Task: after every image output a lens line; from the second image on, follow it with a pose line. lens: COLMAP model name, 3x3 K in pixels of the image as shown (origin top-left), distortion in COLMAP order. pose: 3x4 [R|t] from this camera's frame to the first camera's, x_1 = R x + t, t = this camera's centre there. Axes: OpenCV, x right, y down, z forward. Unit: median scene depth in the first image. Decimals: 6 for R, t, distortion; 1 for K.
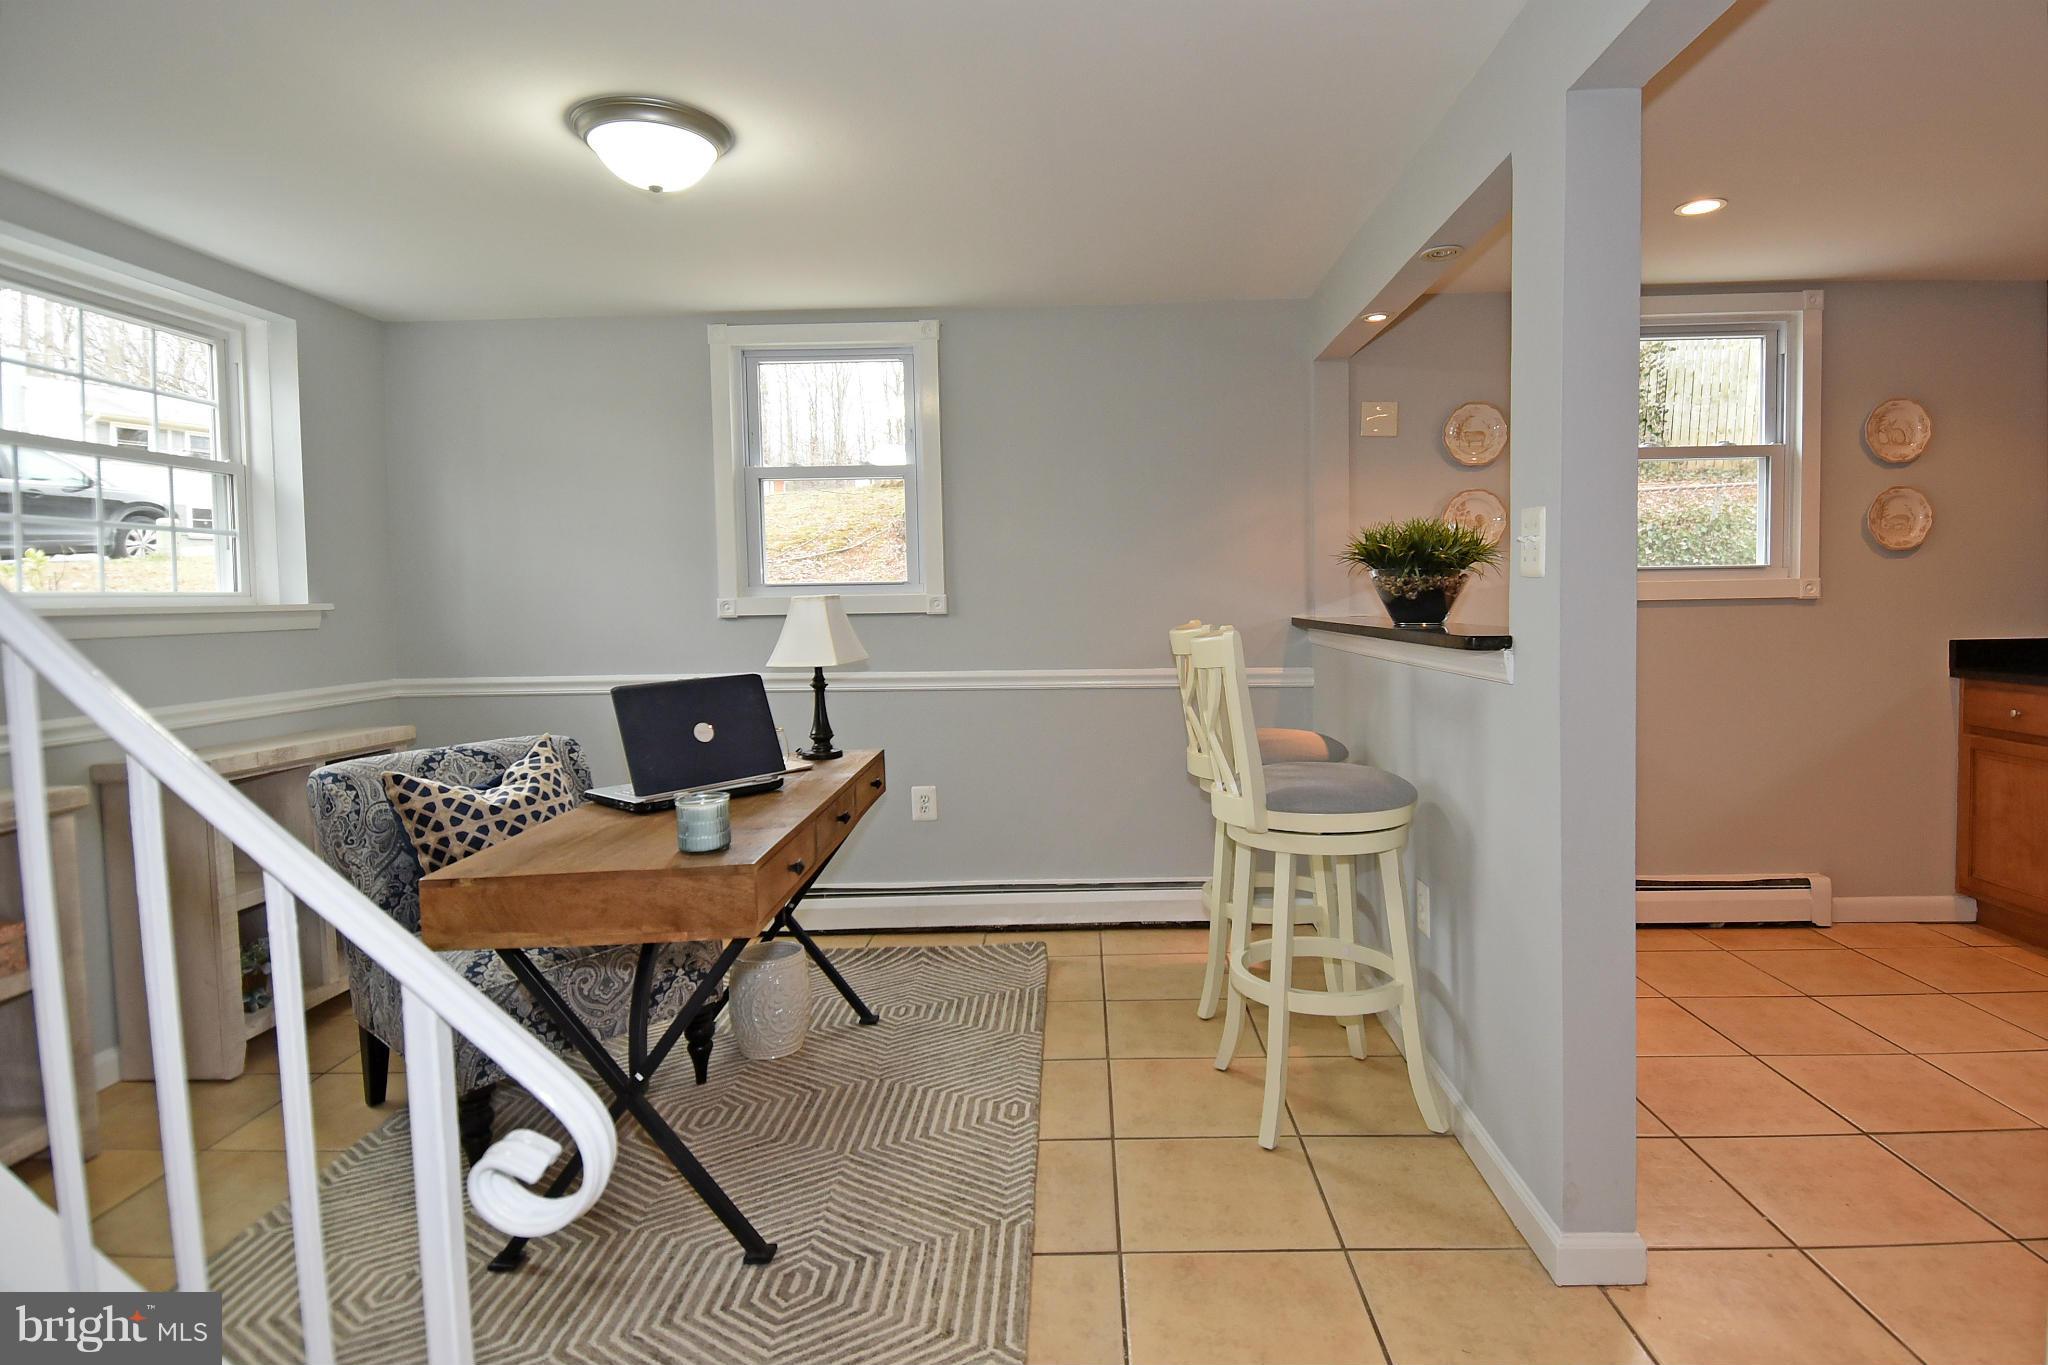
lens RADIAL K [[1153.0, 0, 1066.3], [0, 1153.0, 642.3], [0, 0, 1]] dist [0.035349, -0.055572]
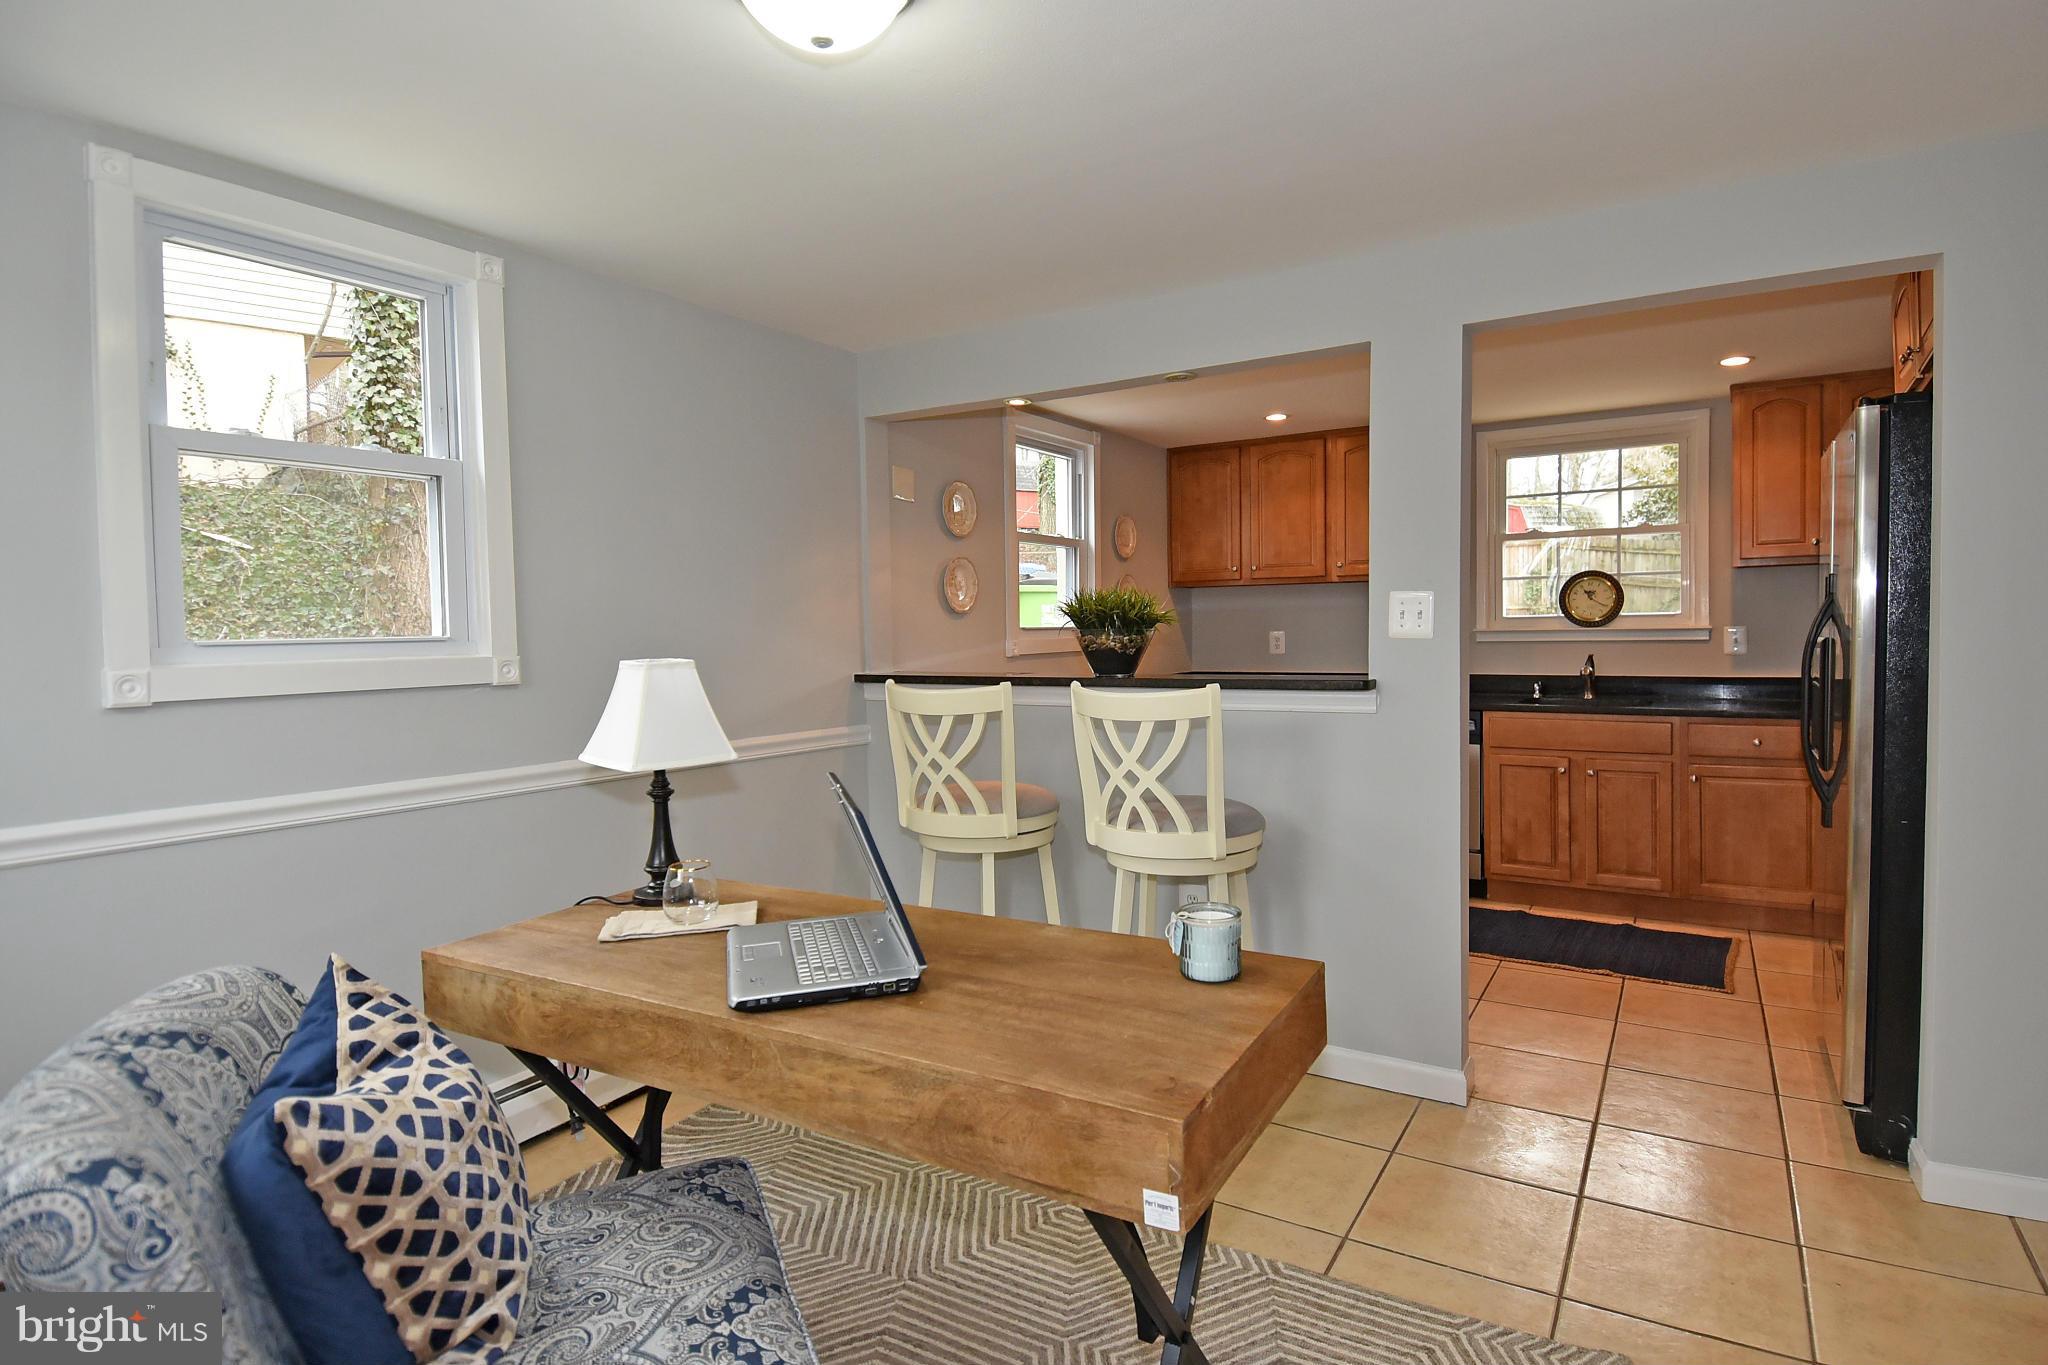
lens RADIAL K [[1113.3, 0, 1090.2], [0, 1113.3, 686.0], [0, 0, 1]] dist [0.034987, -0.043759]
pose [[0.453496, -0.052019, 0.889739, -0.756499], [0.081646, 0.996522, 0.016648, -0.020726], [-0.887511, 0.065094, 0.456166, 0.514092]]
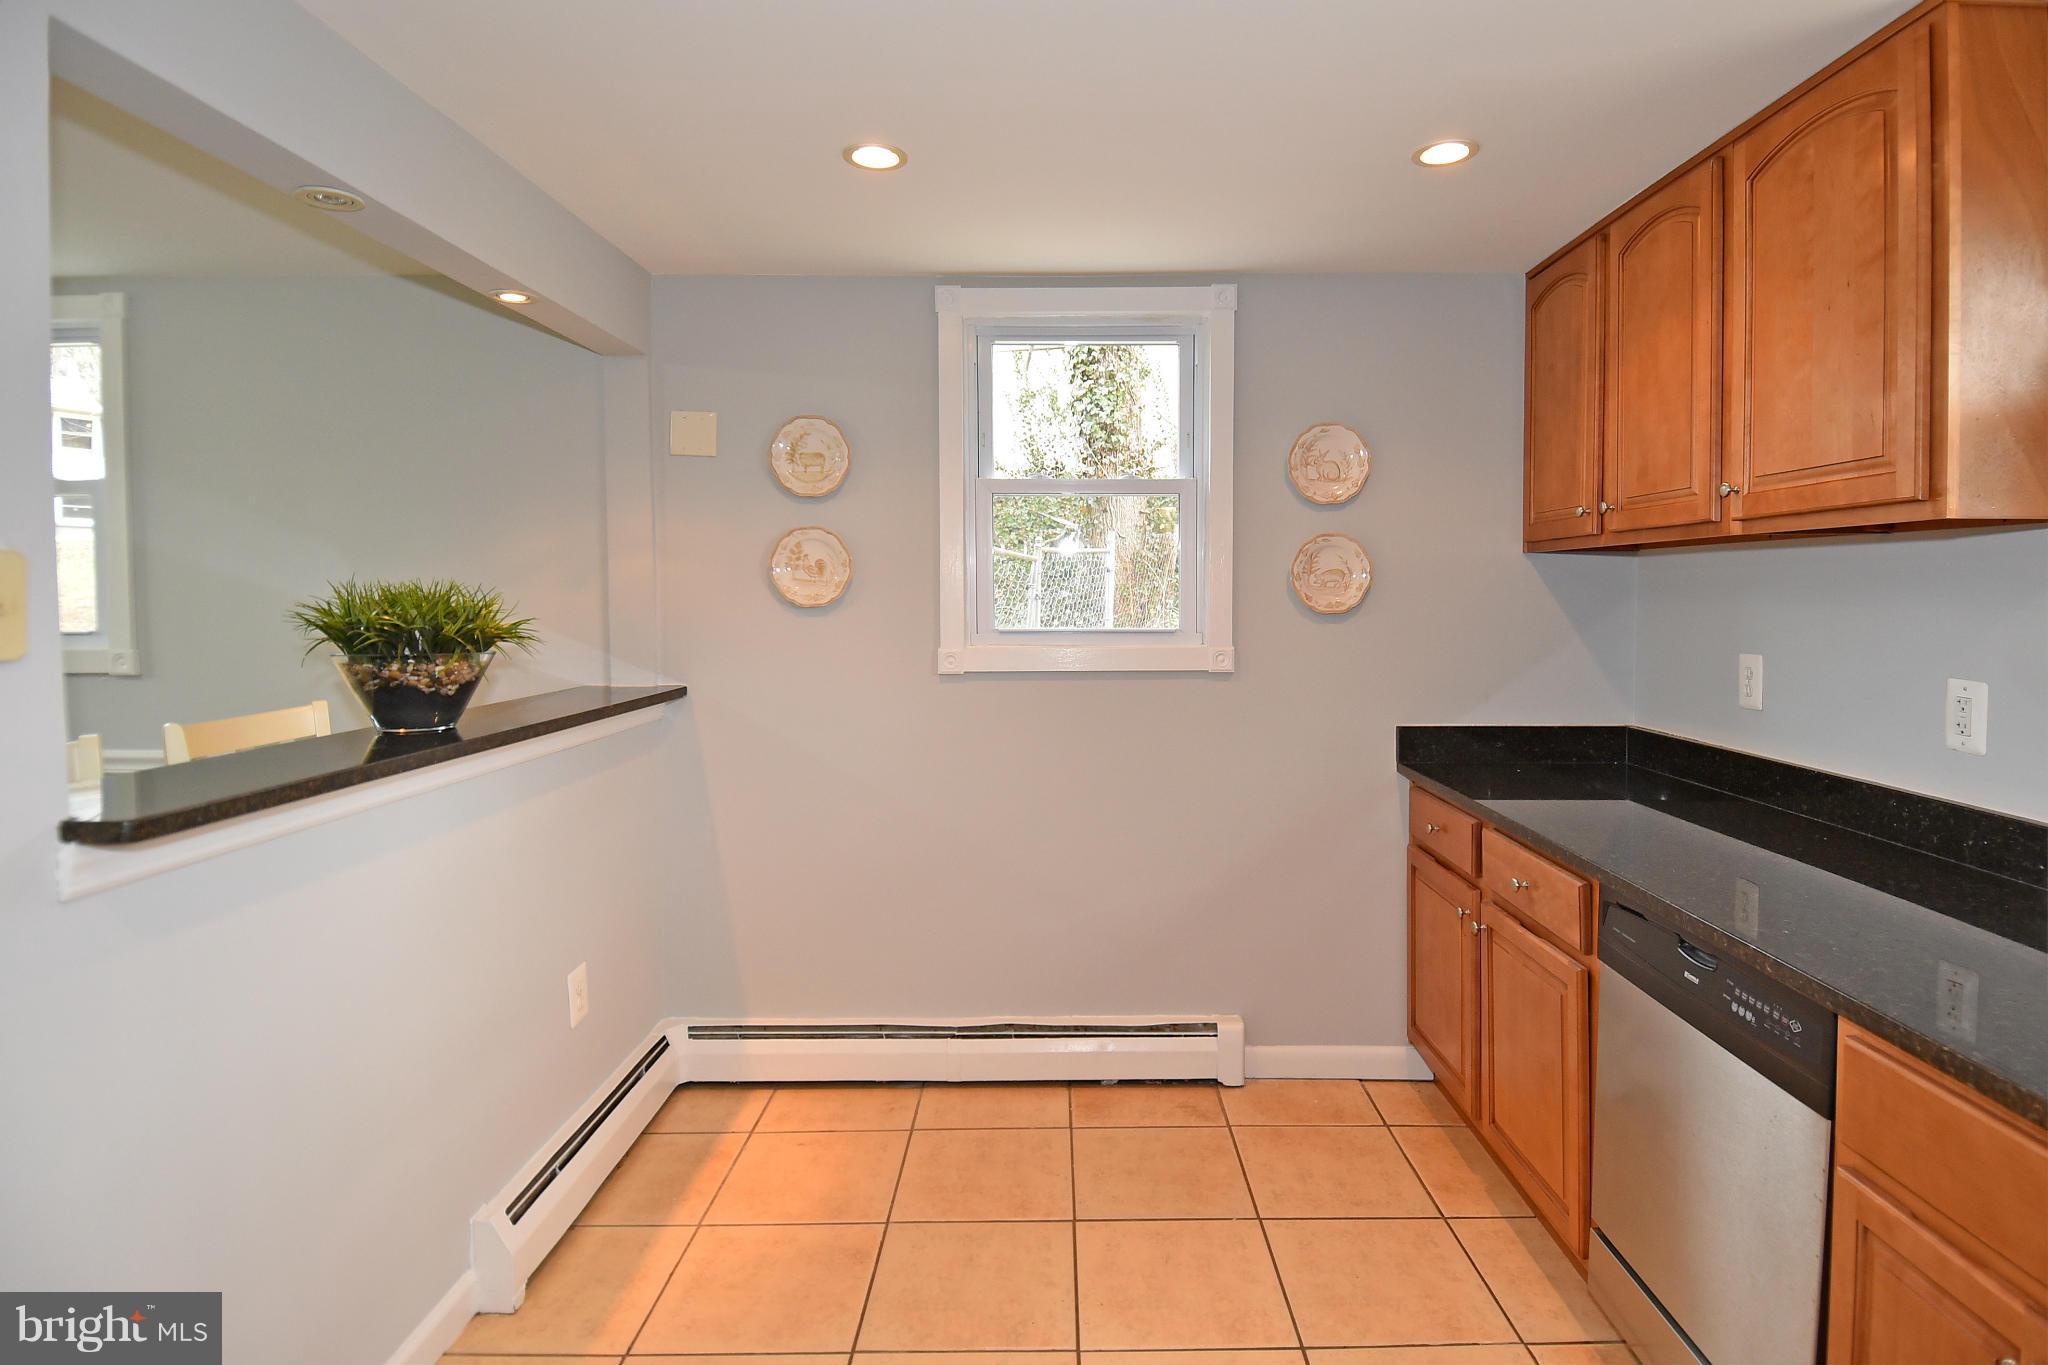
lens RADIAL K [[1153.0, 0, 1066.3], [0, 1153.0, 642.3], [0, 0, 1]] dist [0.035349, -0.055572]
pose [[0.999286, 0.014336, 0.034952, 0.660206], [-0.014483, 0.999887, 0.003969, -0.078111], [-0.034891, -0.004472, 0.999381, 0.273562]]
